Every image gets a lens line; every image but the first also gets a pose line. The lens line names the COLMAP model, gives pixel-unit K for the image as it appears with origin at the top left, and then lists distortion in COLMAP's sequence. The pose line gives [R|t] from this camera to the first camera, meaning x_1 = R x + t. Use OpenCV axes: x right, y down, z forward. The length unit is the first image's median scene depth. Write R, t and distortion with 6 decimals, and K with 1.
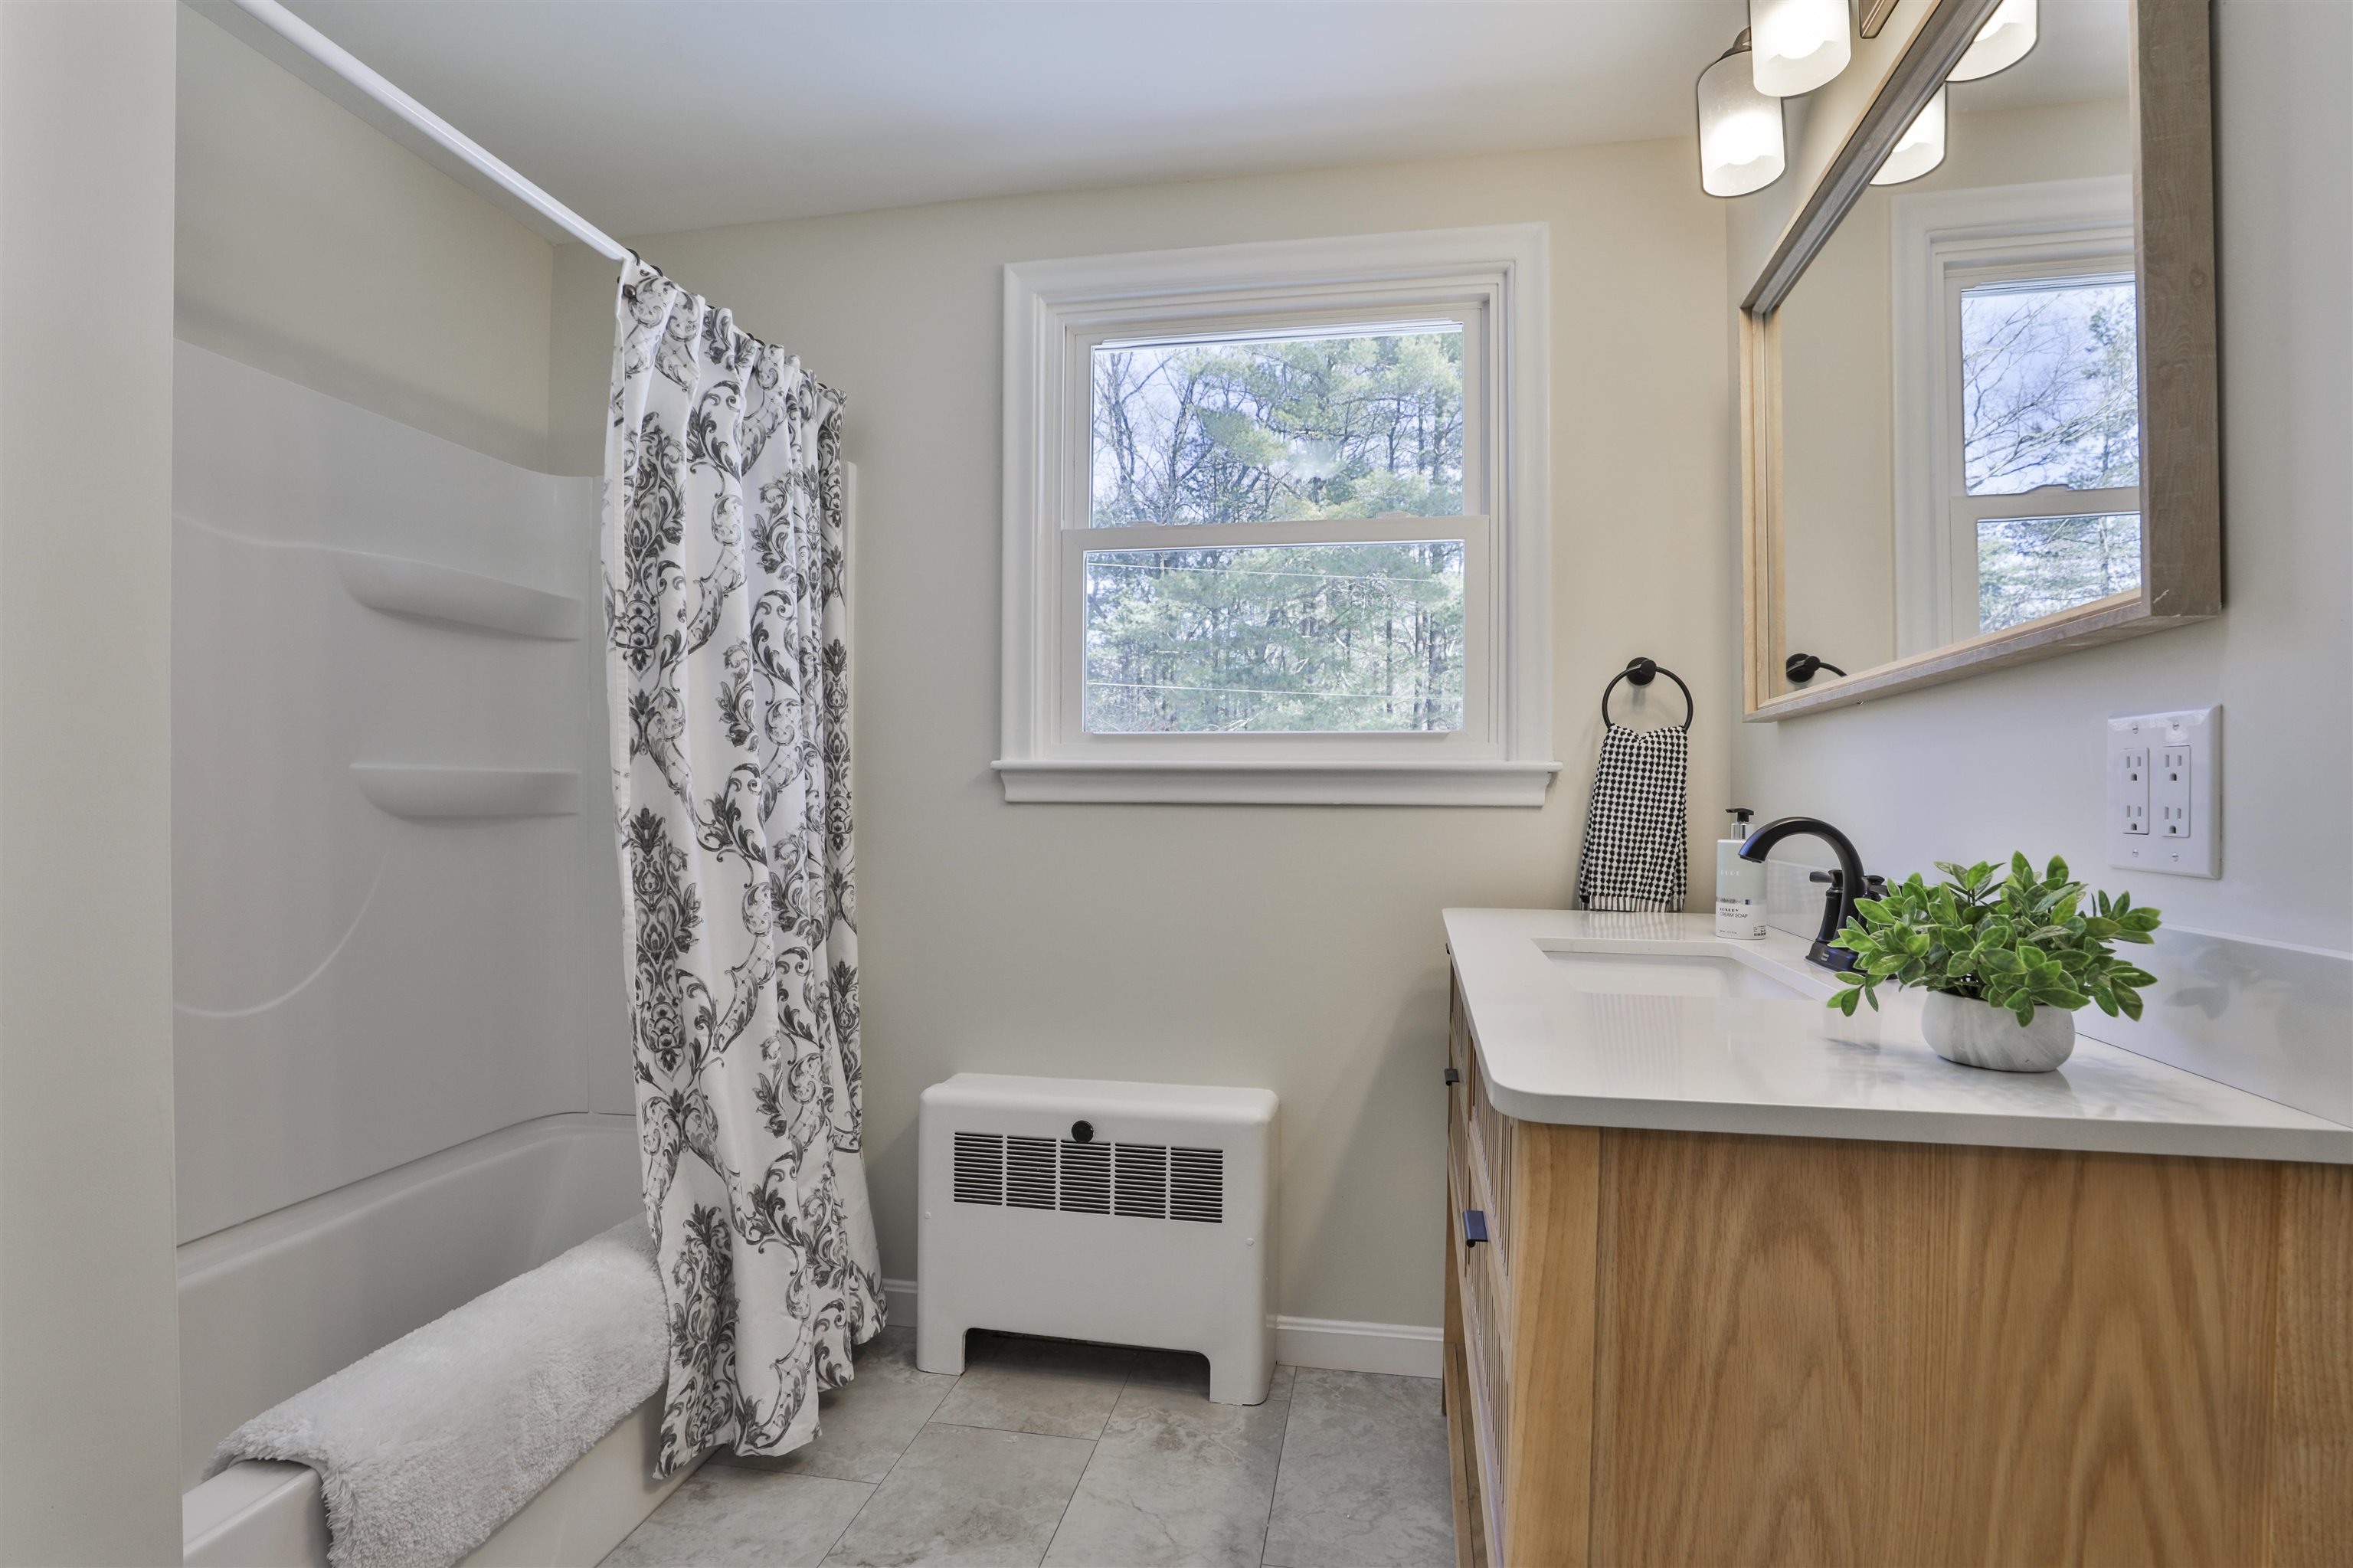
lens RADIAL K [[1124.7, 0, 1160.3], [0, 1124.7, 811.0], [0, 0, 1]] dist [-0.035725, 0.000280]
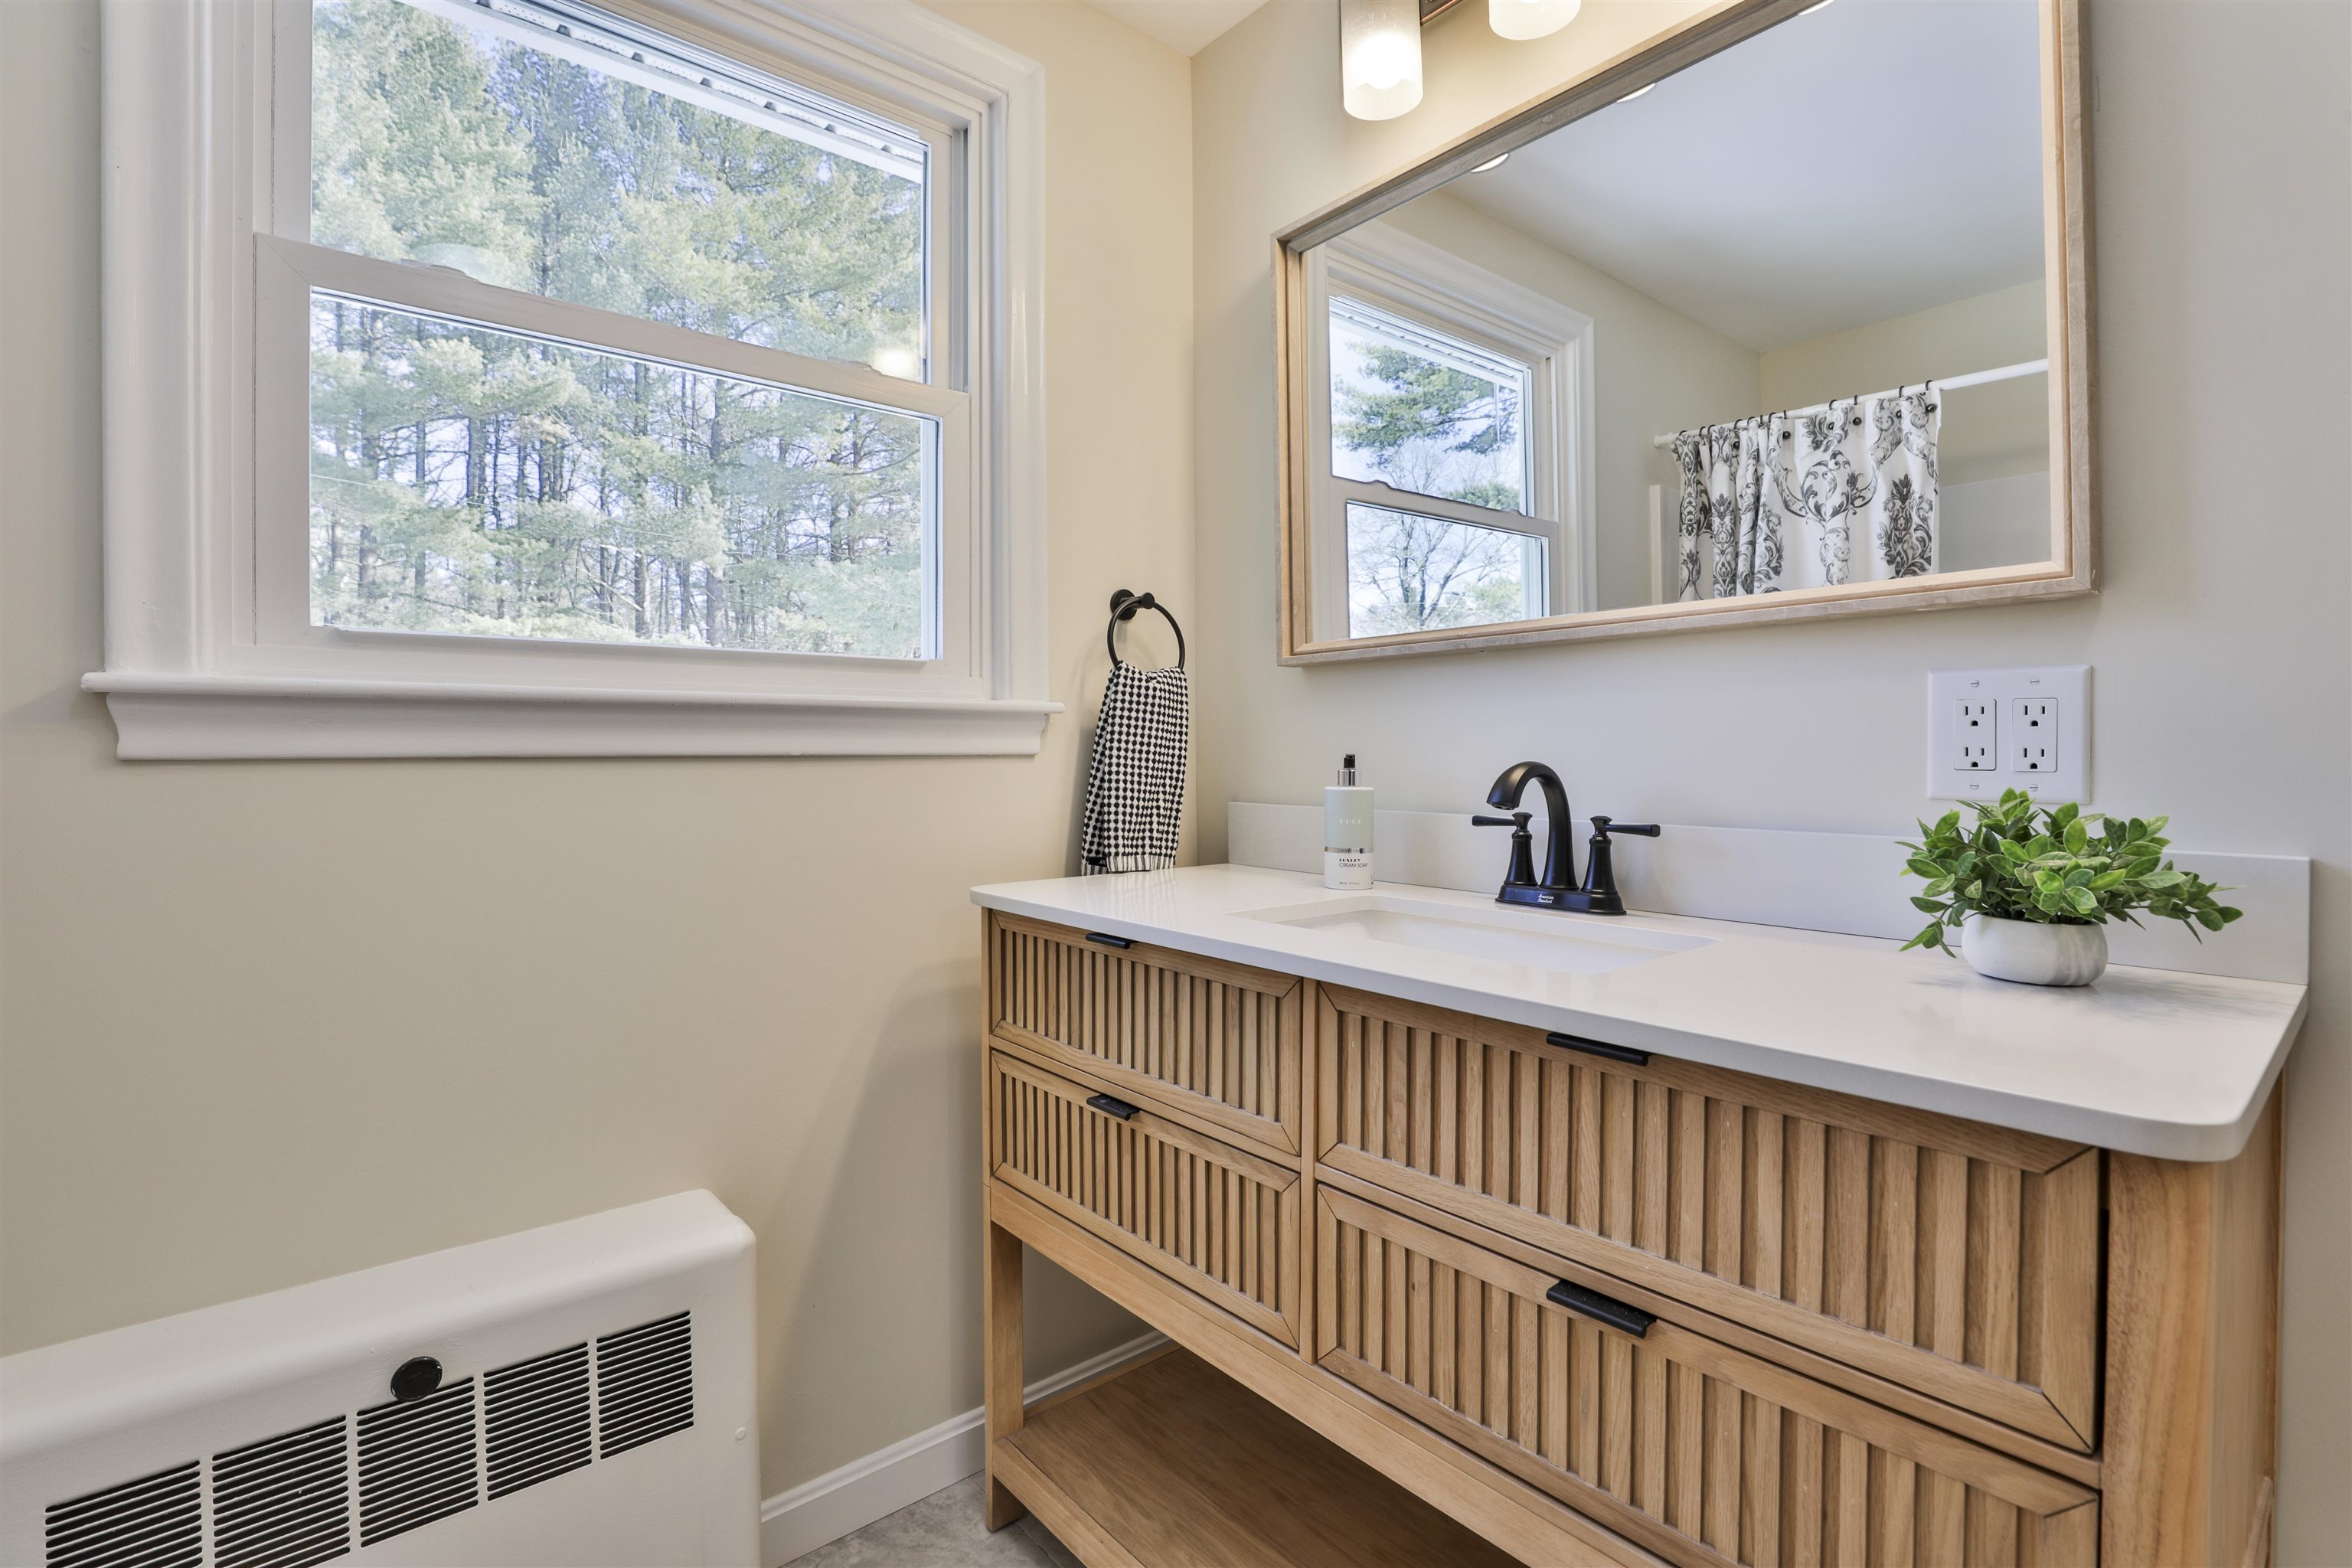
lens RADIAL K [[1103.9, 0, 1172.5], [0, 1103.9, 762.8], [0, 0, 1]] dist [-0.050515, 0.015720]
pose [[0.611135, -0.016749, 0.791349, -0.246242], [0.014894, 0.999842, 0.009659, -0.004777], [-0.791386, 0.005884, 0.611288, 0.405188]]
